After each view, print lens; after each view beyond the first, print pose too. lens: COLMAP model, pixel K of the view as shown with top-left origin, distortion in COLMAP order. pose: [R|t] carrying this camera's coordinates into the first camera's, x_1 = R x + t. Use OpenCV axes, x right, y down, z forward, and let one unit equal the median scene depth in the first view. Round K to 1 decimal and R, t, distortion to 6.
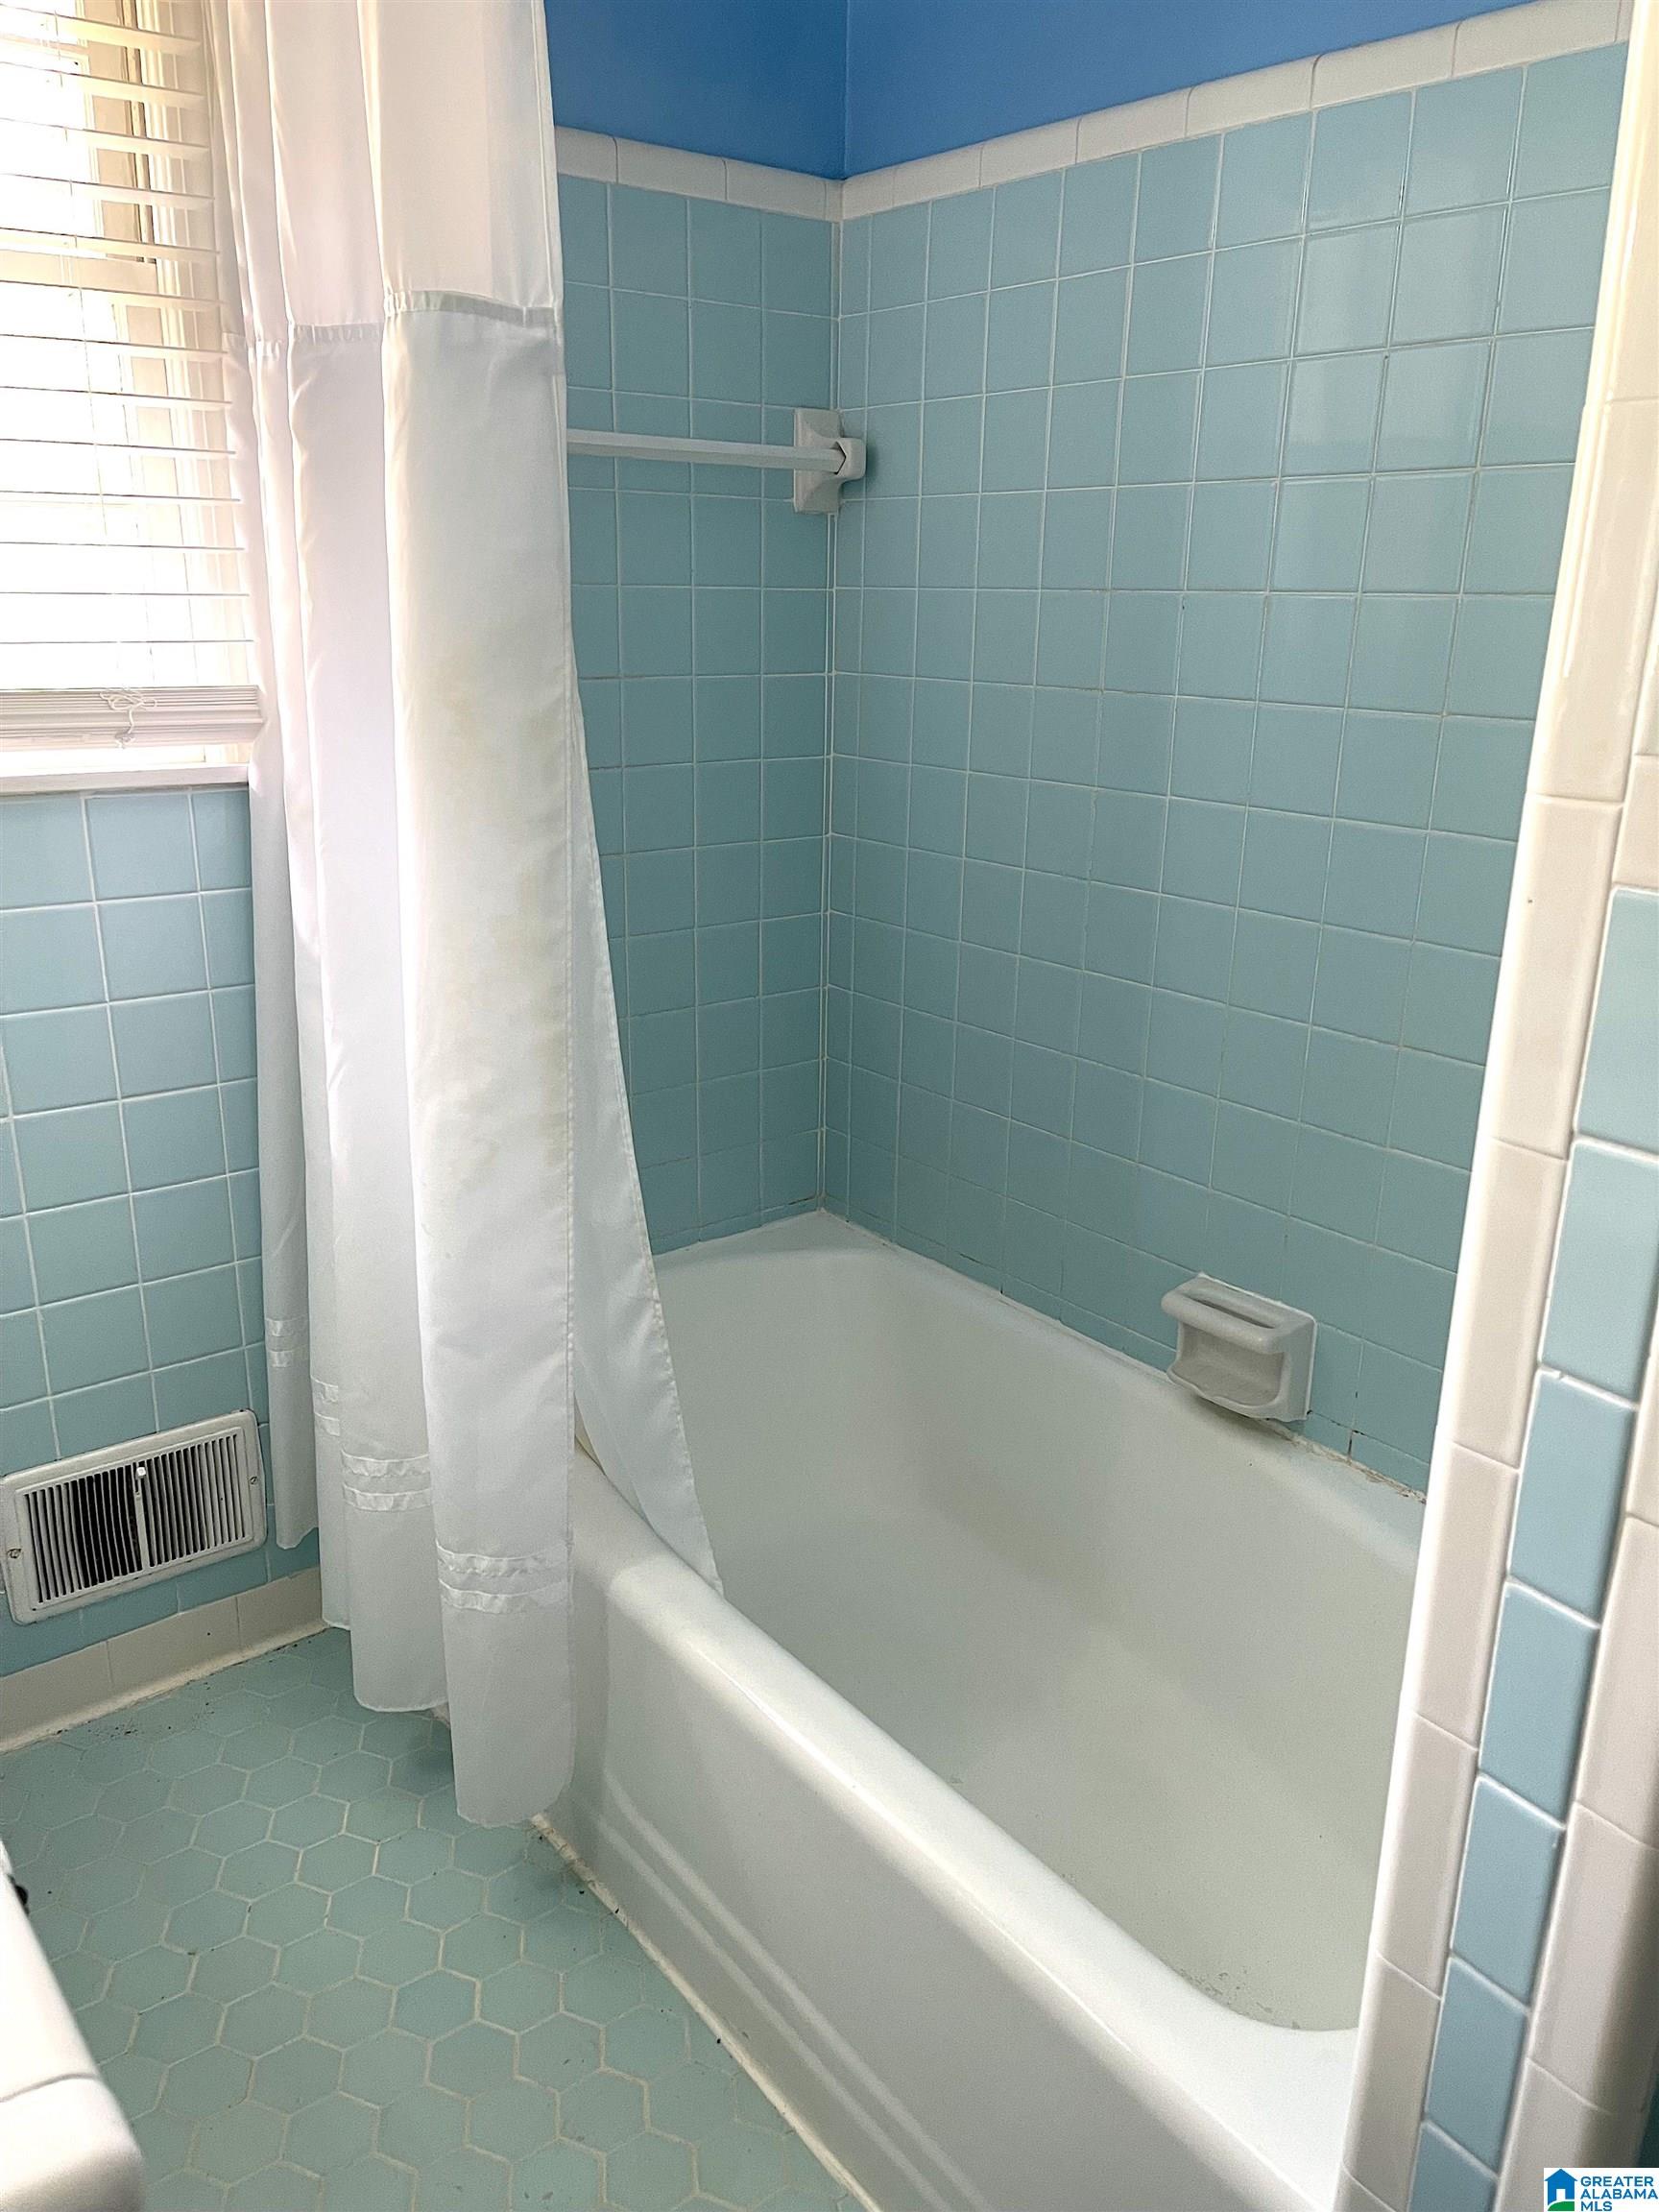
lens RADIAL K [[1684.7, 0, 825.1], [0, 1684.7, 1119.1], [0, 0, 1]] dist [0.062846, -0.049543]
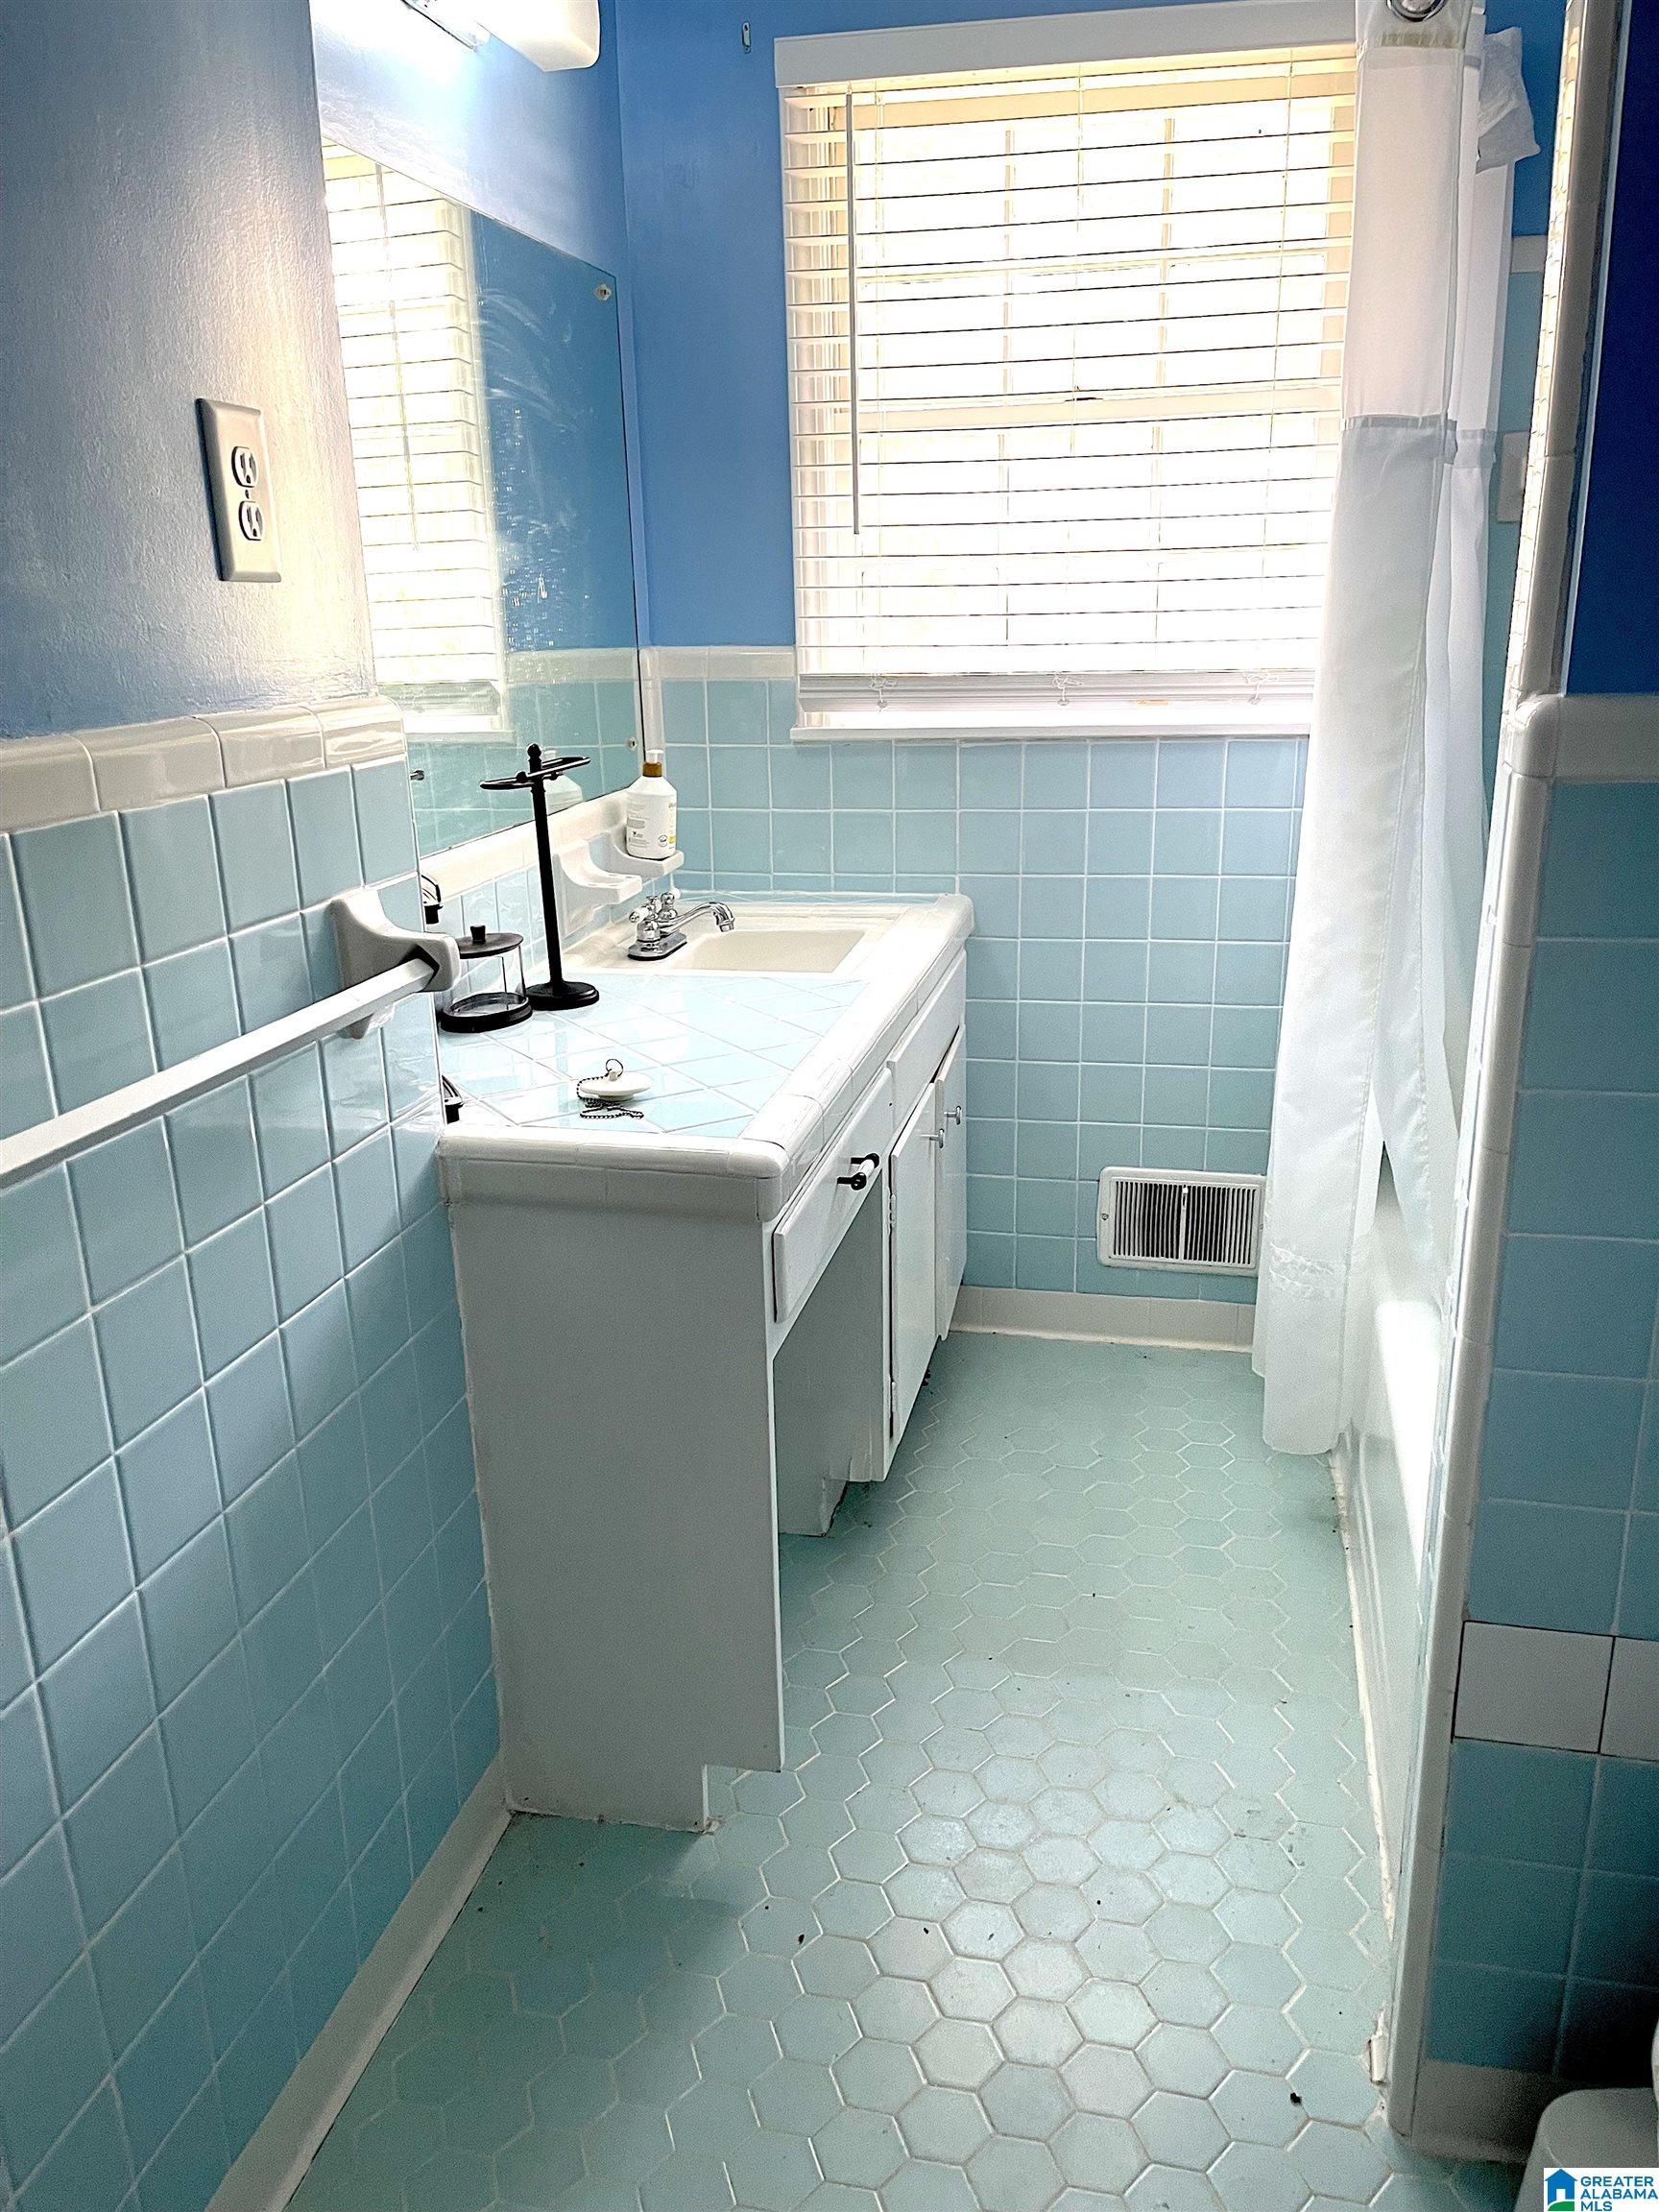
lens RADIAL K [[1684.7, 0, 832.8], [0, 1684.7, 1108.0], [0, 0, 1]] dist [0.062846, -0.049543]
pose [[0.640451, 0.200249, -0.741433, 0.505532], [-0.207692, 0.974597, 0.083818, 0.077045], [0.739382, 0.100309, 0.665772, -0.240998]]
